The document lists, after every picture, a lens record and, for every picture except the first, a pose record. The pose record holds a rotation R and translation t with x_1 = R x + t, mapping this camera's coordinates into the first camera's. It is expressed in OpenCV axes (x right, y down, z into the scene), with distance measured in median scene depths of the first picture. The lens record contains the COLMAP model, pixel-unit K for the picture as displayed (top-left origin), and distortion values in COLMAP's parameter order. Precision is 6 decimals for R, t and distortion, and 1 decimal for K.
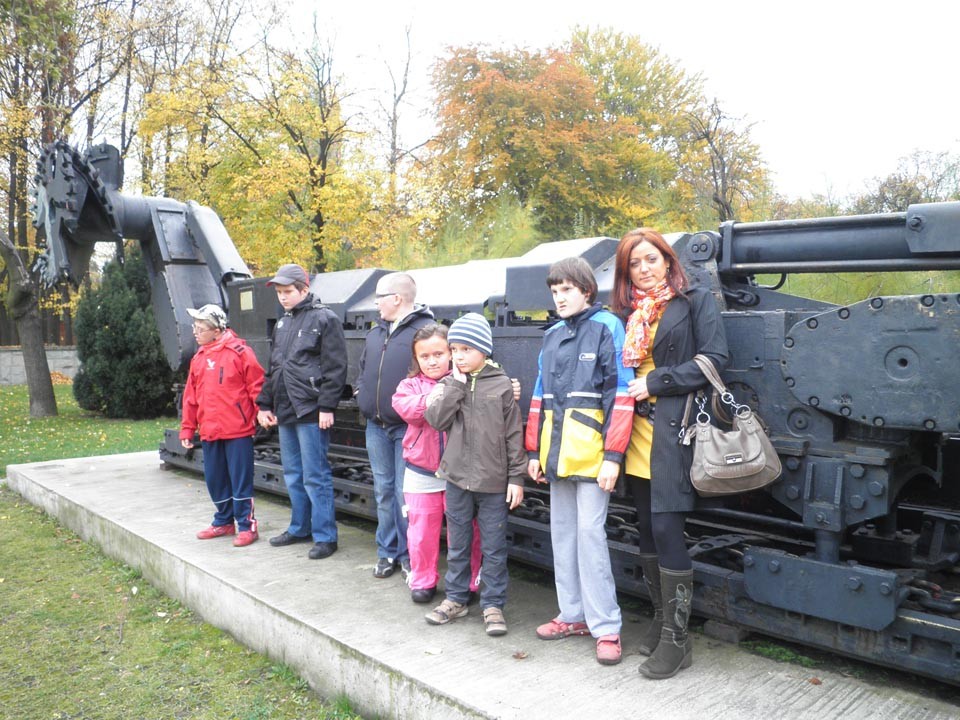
lens RADIAL K [[776.8, 0, 473.8], [0, 776.8, 361.3], [0, 0, 1]] dist [-0.033245, -0.039229]
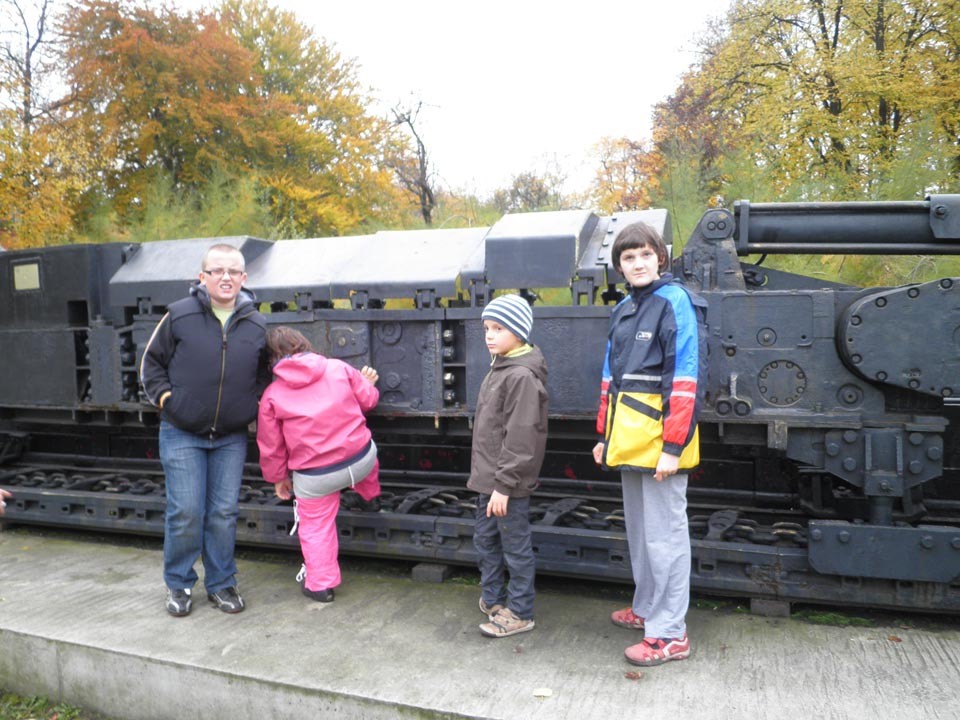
lens RADIAL K [[776.8, 0, 488.0], [0, 776.8, 363.0], [0, 0, 1]] dist [-0.033245, -0.039229]
pose [[0.891554, -0.037746, 0.451338, -0.283948], [0.027600, 0.999197, 0.029043, -0.006026], [-0.452072, -0.013437, 0.891880, 0.170754]]
